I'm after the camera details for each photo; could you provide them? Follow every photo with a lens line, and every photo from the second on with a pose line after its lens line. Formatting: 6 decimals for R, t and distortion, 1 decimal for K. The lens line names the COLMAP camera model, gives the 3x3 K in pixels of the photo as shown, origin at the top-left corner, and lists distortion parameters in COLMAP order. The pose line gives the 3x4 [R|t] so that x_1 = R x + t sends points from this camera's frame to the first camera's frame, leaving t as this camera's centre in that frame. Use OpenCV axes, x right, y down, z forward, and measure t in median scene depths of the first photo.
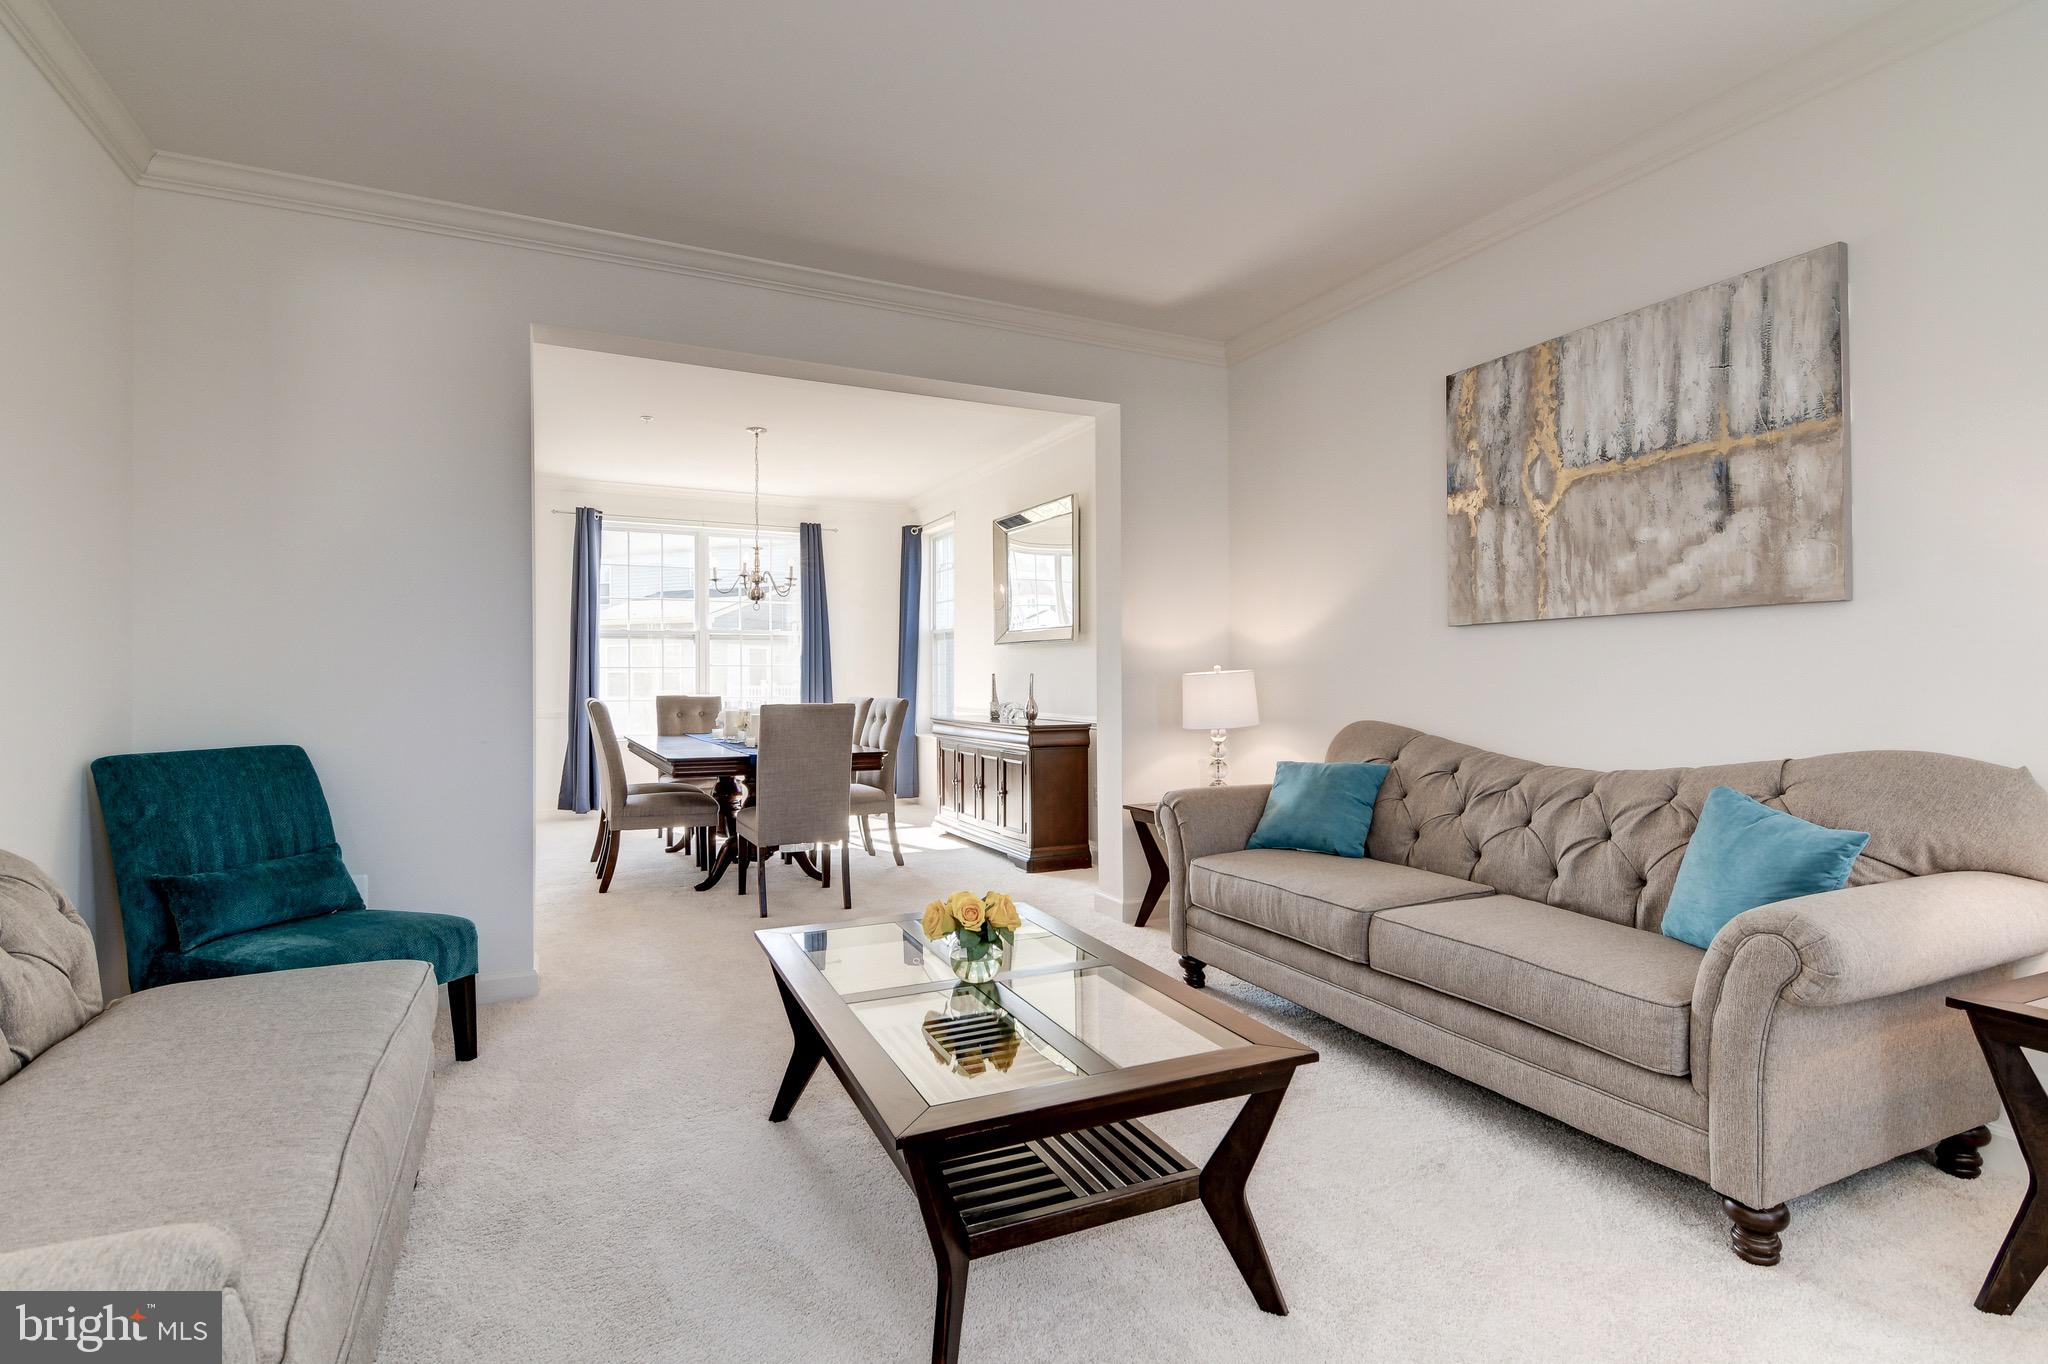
lens RADIAL K [[977.4, 0, 1017.6], [0, 977.4, 676.3], [0, 0, 1]] dist [0.001555, -0.008826]
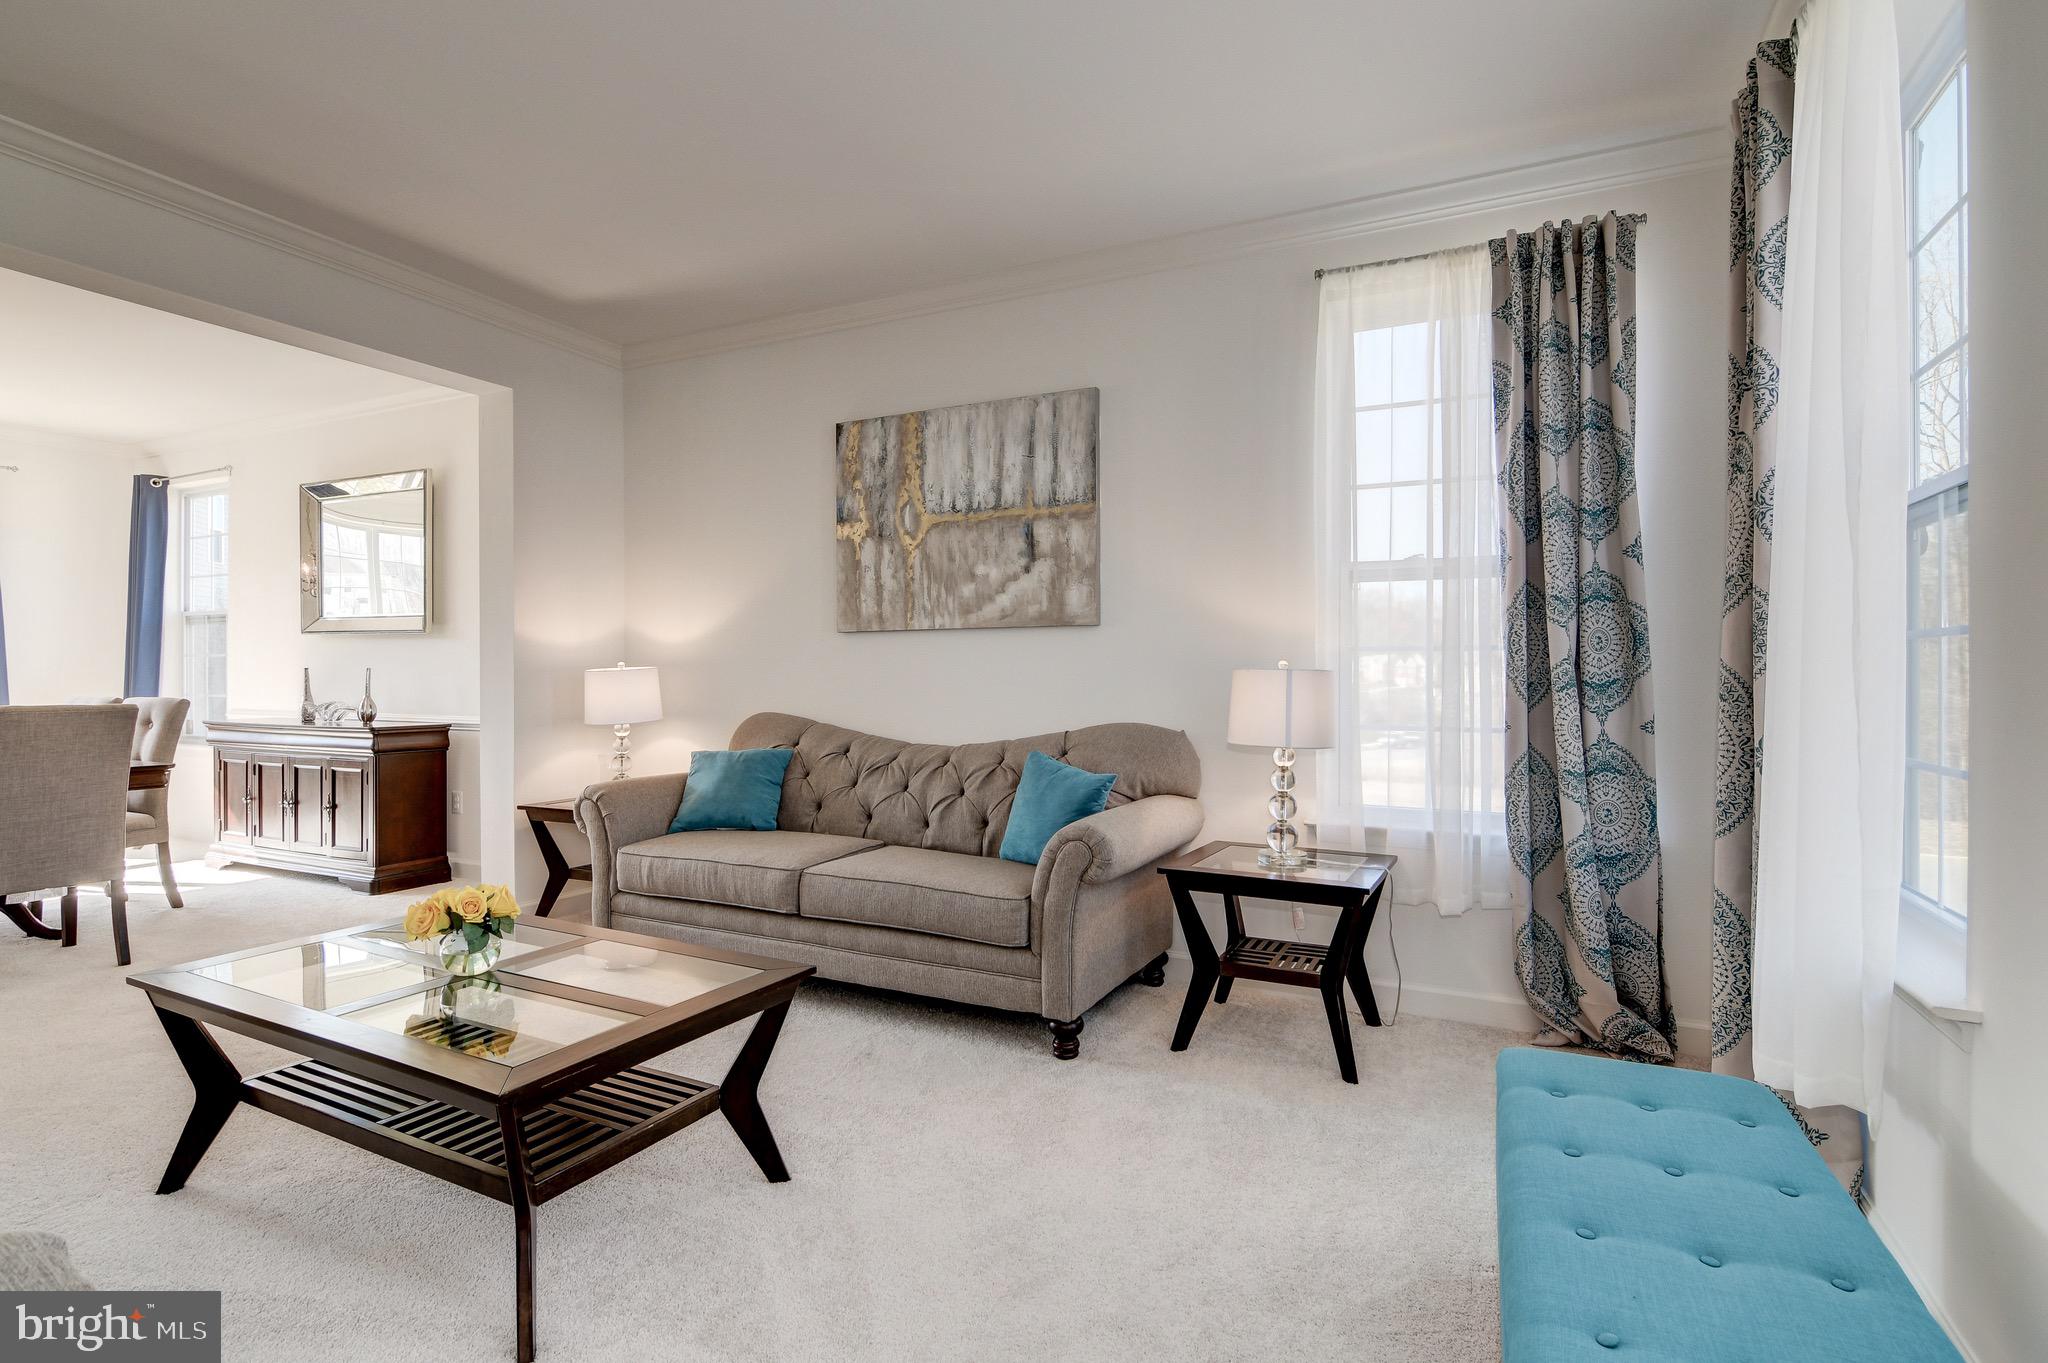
lens RADIAL K [[977.4, 0, 1017.6], [0, 977.4, 675.8], [0, 0, 1]] dist [0.001555, -0.008826]
pose [[0.782291, 0.004499, 0.622897, -0.168310], [-0.005599, 0.999984, -0.000190, 0.001568], [-0.622888, -0.003338, 0.782304, -0.098766]]
